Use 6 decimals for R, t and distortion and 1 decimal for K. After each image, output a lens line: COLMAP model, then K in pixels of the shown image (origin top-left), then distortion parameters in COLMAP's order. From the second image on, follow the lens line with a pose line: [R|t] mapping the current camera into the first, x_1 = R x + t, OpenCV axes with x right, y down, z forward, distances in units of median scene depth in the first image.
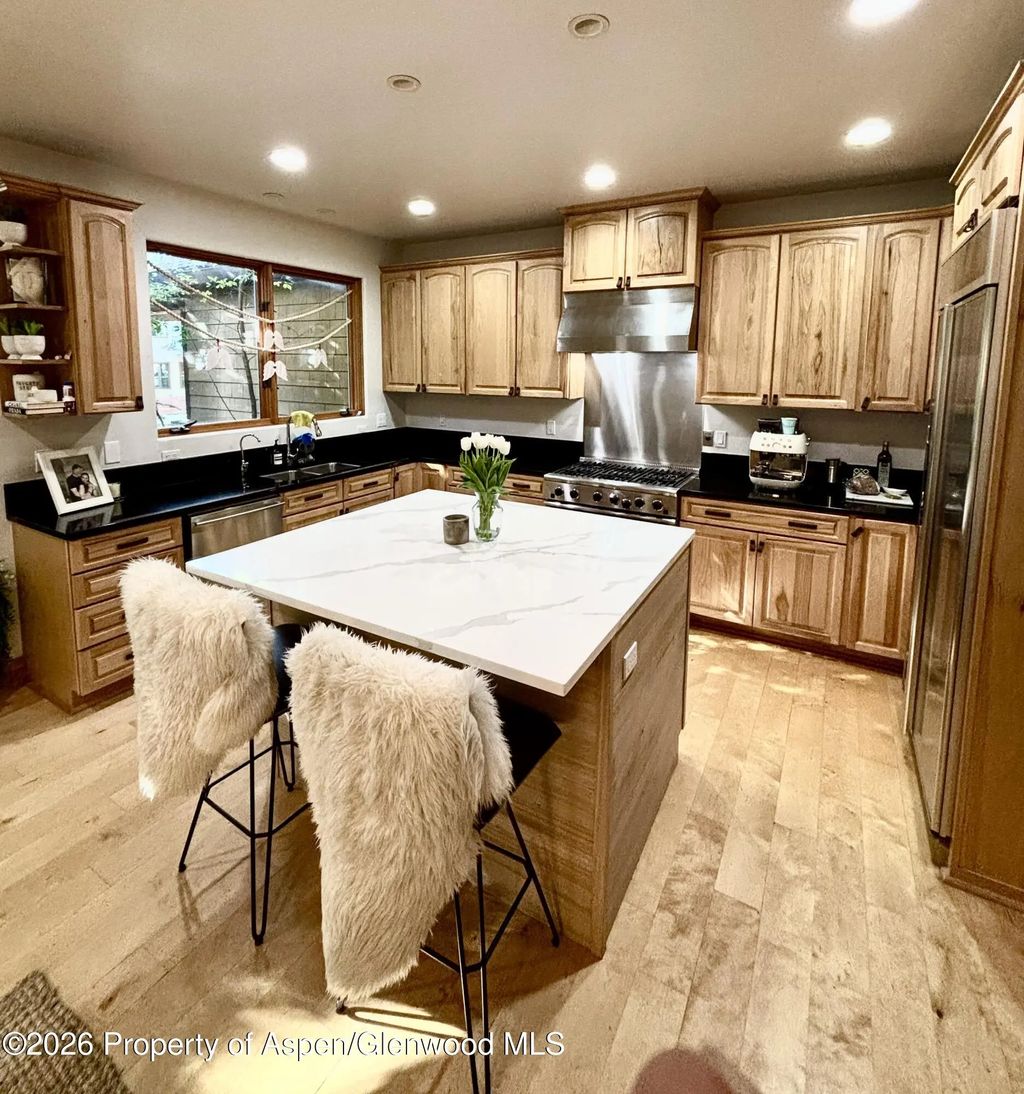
lens RADIAL K [[568.3, 0, 493.9], [0, 568.3, 427.0], [0, 0, 1]] dist [-0.004649, -0.001415]
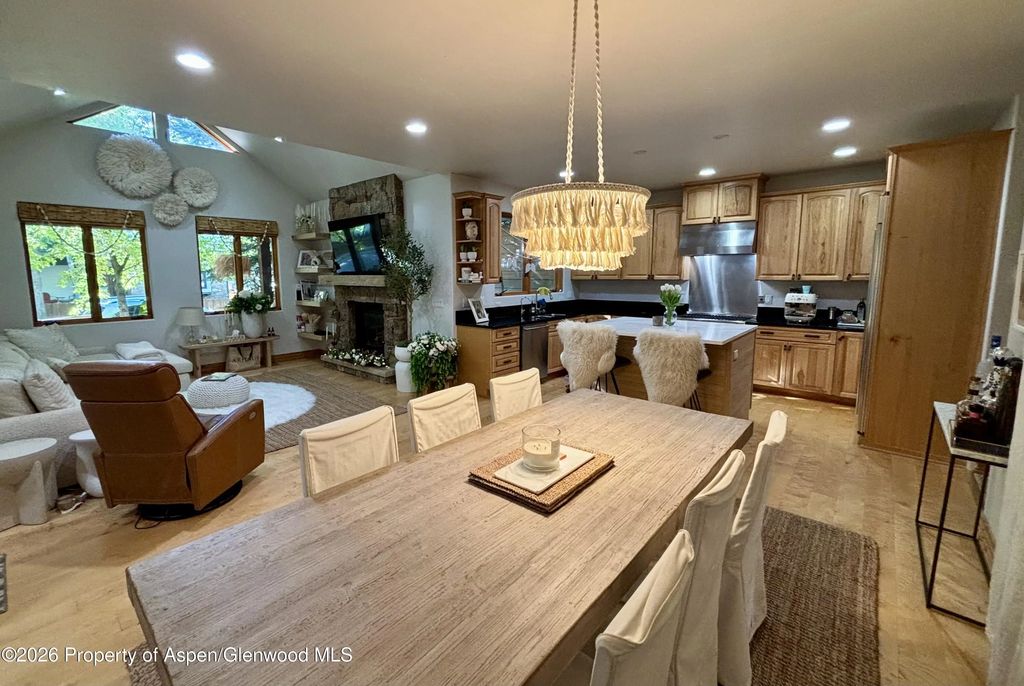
lens RADIAL K [[428.6, 0, 478.6], [0, 428.6, 325.4], [0, 0, 1]] dist [-0.015075, -0.000105]
pose [[0.977410, 0.010692, -0.211081, -0.325162], [-0.008971, 0.999918, 0.009112, 0.134356], [0.211161, -0.007012, 0.977426, -0.785886]]
